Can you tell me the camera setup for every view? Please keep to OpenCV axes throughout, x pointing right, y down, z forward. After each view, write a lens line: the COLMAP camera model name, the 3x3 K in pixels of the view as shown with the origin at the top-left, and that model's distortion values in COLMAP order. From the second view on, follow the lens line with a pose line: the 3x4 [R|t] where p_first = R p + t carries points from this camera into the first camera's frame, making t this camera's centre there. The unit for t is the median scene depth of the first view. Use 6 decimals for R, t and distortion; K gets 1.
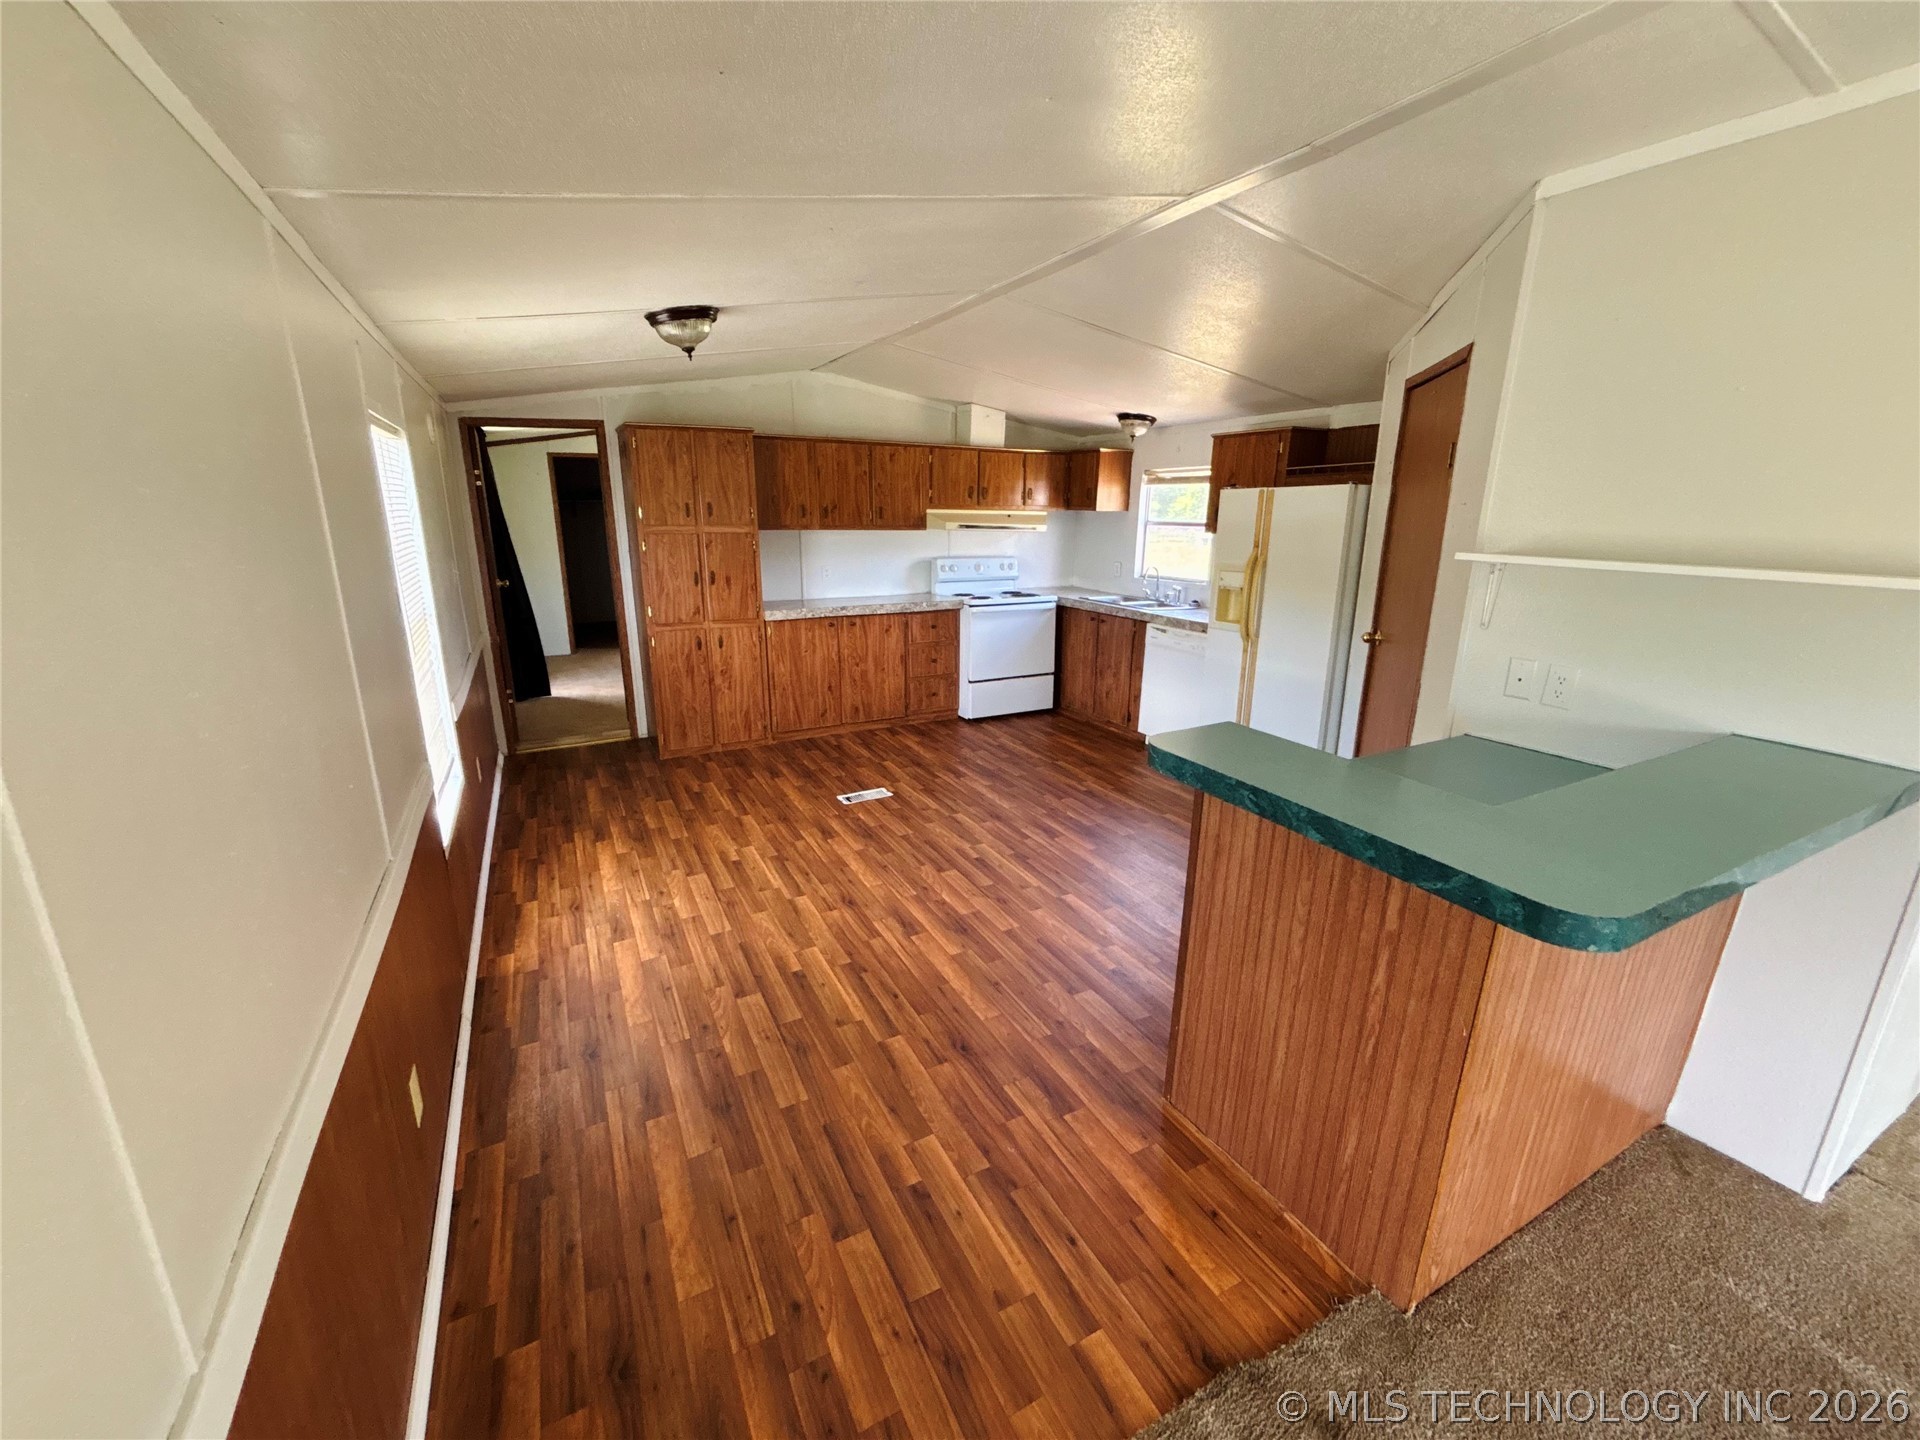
lens RADIAL K [[777.4, 0, 960.0], [0, 777.4, 720.0], [0, 0, 1]] dist [-0.002882, -0.000459]
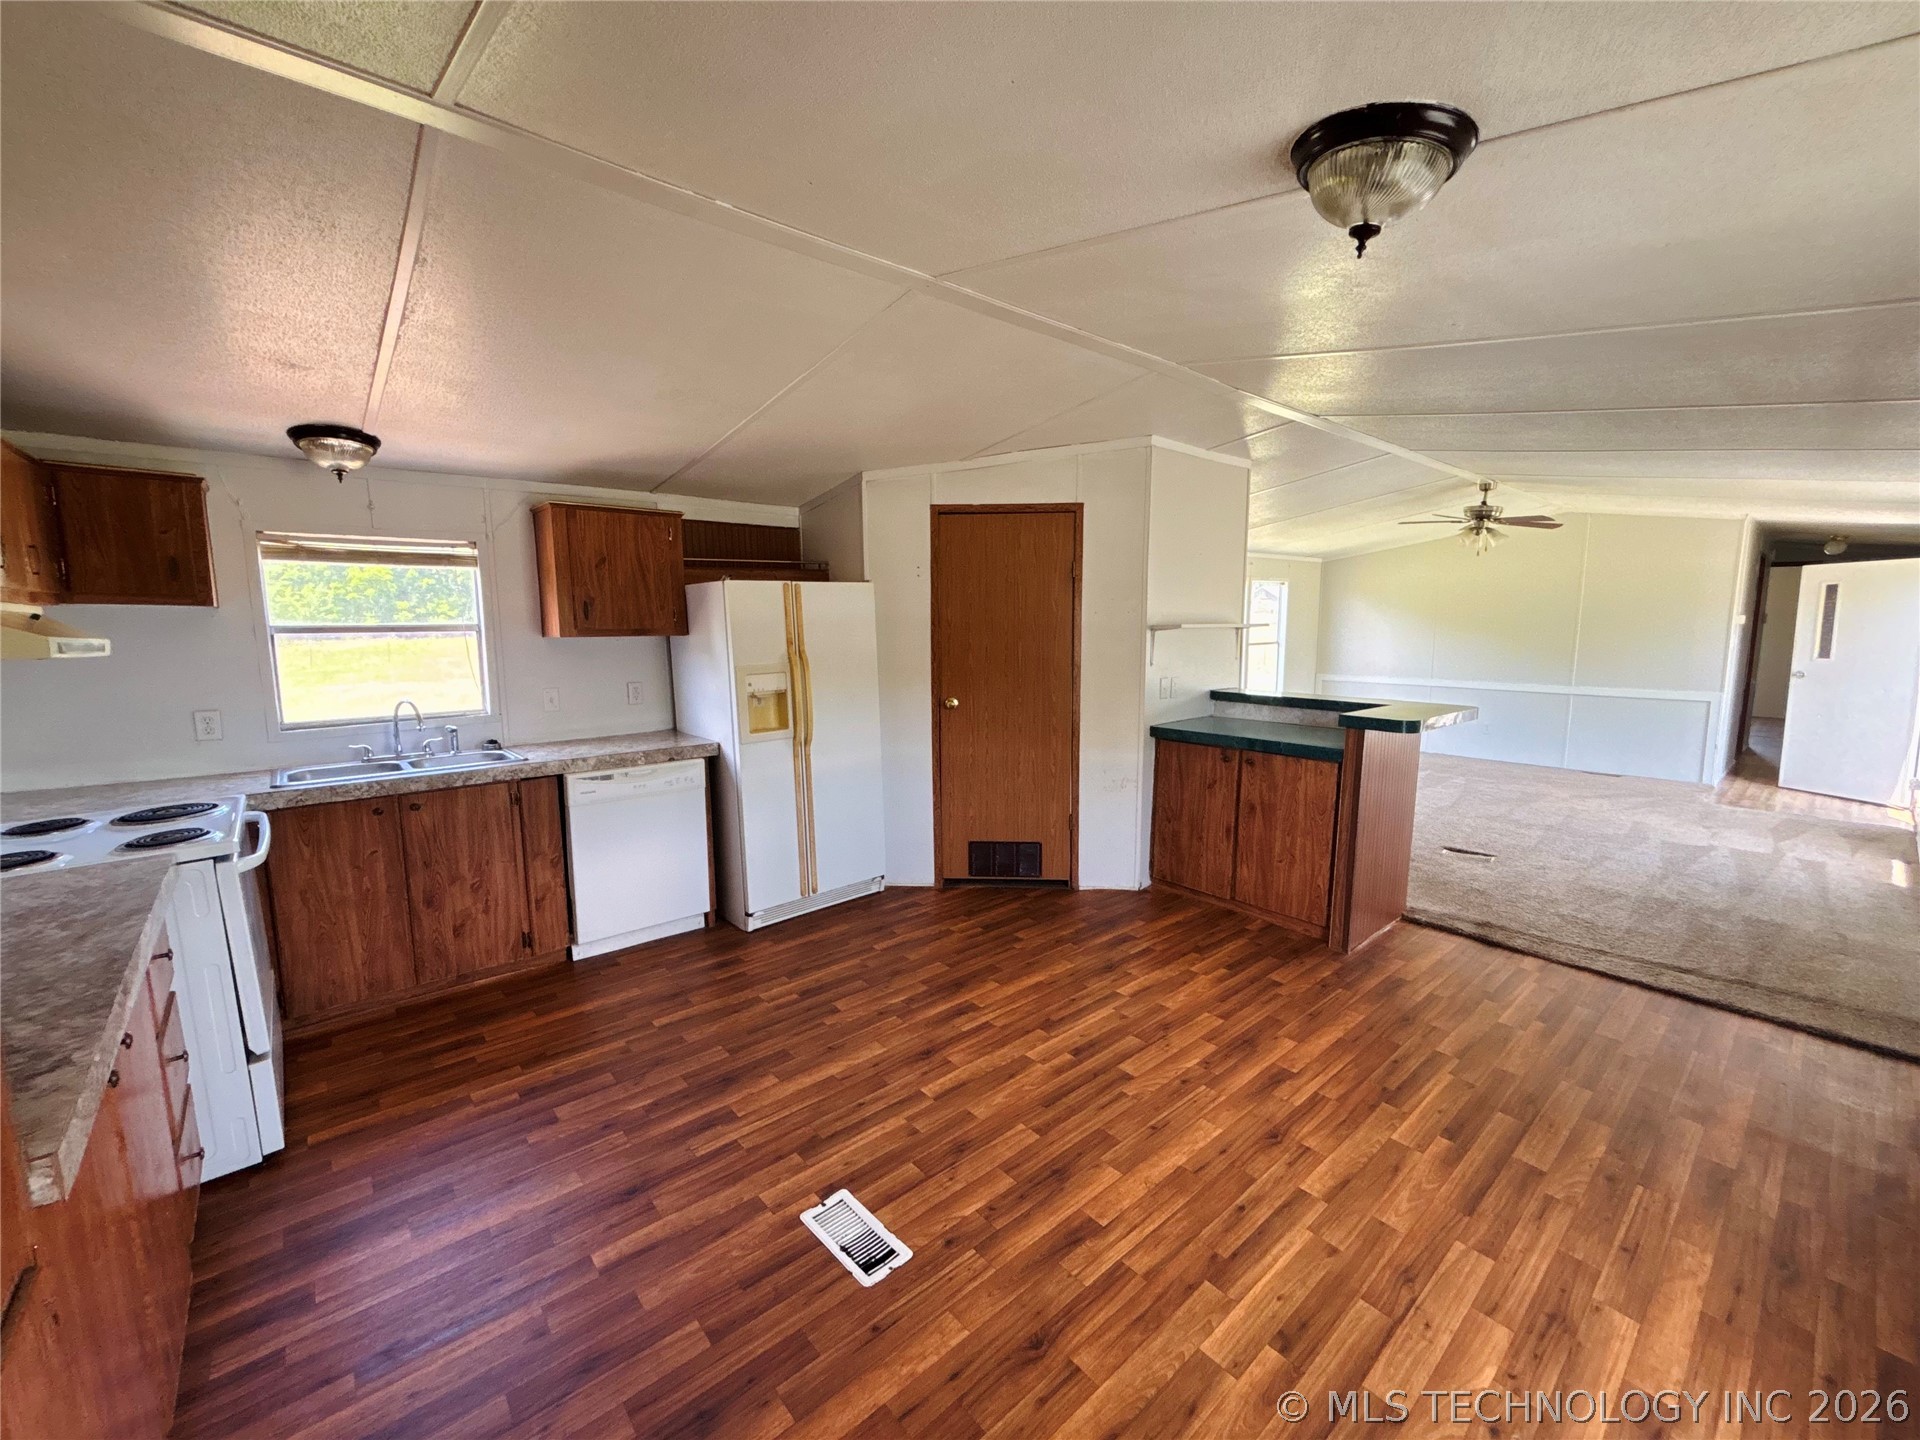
lens RADIAL K [[748.1, 0, 960.0], [0, 748.1, 720.0], [0, 0, 1]] dist [-0.028331, 0.021196]
pose [[-0.200989, -0.163120, 0.965917, -0.654433], [0.254213, 0.943572, 0.212243, -0.340664], [-0.946033, 0.288207, -0.148181, 1.197216]]
